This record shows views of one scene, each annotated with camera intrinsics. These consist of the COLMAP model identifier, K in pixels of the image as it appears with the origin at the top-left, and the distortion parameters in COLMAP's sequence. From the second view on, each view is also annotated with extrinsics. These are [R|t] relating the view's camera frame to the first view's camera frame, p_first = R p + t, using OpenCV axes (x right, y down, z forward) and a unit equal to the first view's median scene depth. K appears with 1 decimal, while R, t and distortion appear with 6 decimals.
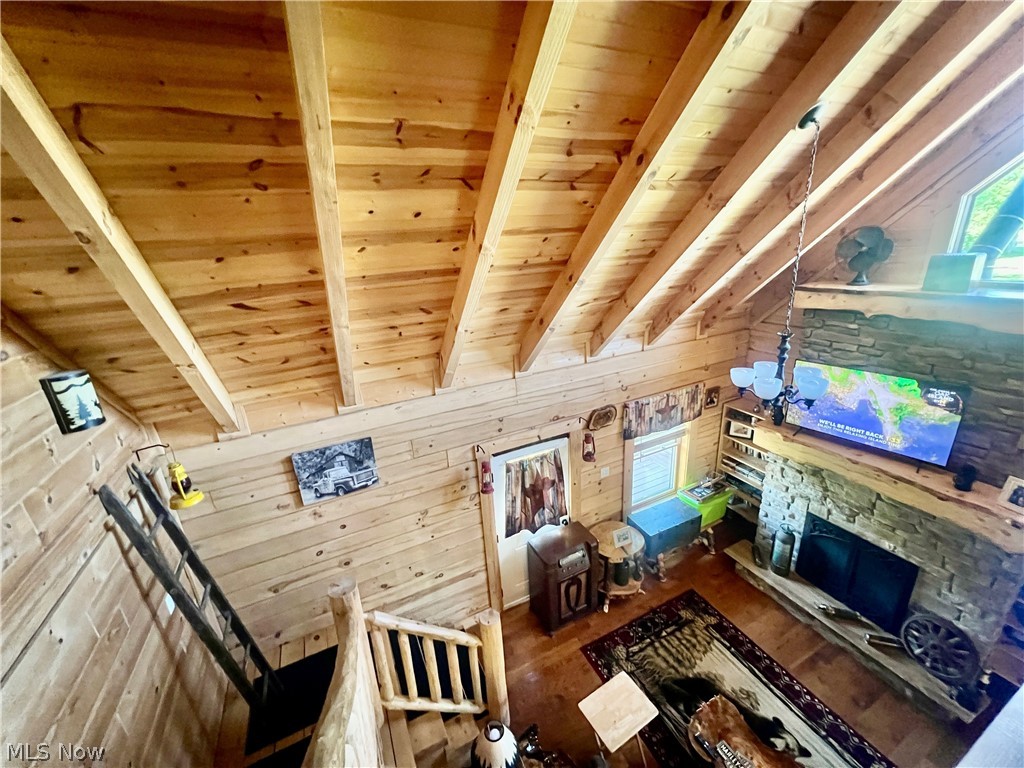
lens RADIAL K [[407.6, 0, 508.1], [0, 407.6, 382.0], [0, 0, 1]] dist [0.002381, 0.000014]
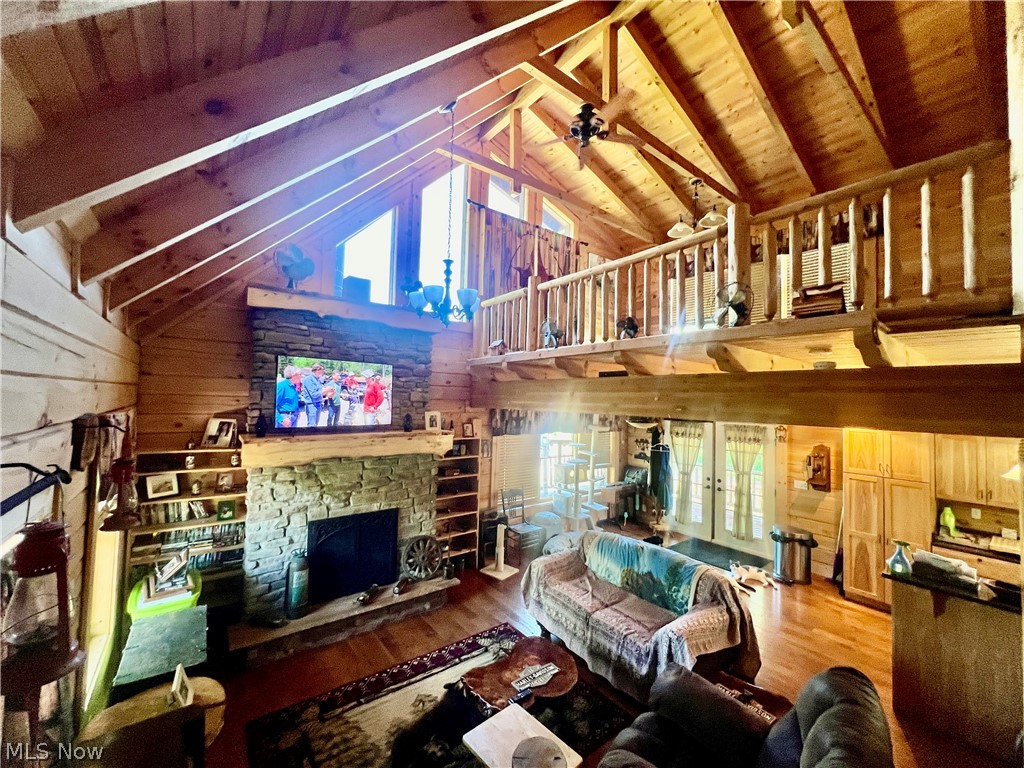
lens RADIAL K [[407.6, 0, 509.1], [0, 407.6, 384.2], [0, 0, 1]] dist [0.002381, 0.000014]
pose [[-0.206974, 0.097802, 0.973446, -0.321389], [0.306008, 0.951539, -0.030538, 0.211355], [-0.929258, 0.291562, -0.226872, 0.784272]]
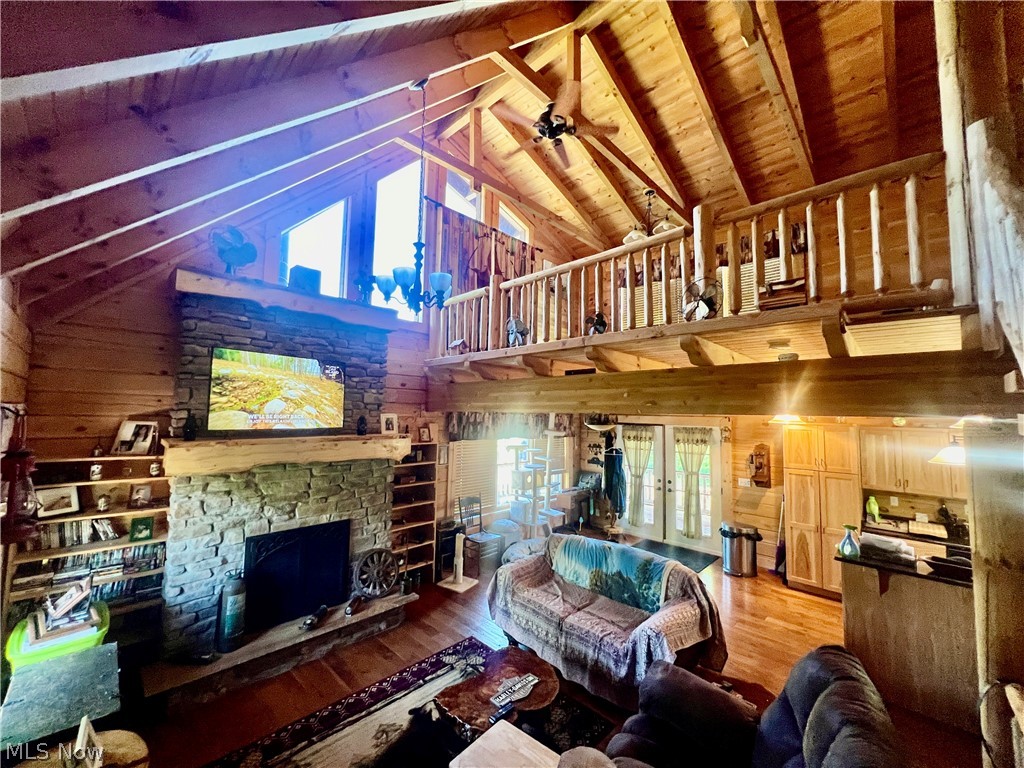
lens RADIAL K [[407.6, 0, 507.7], [0, 407.6, 384.5], [0, 0, 1]] dist [0.002381, 0.000014]
pose [[-0.340531, 0.129358, 0.931292, -0.262168], [0.309158, 0.950820, -0.019026, 0.228903], [-0.887953, 0.281438, -0.363776, 0.841613]]
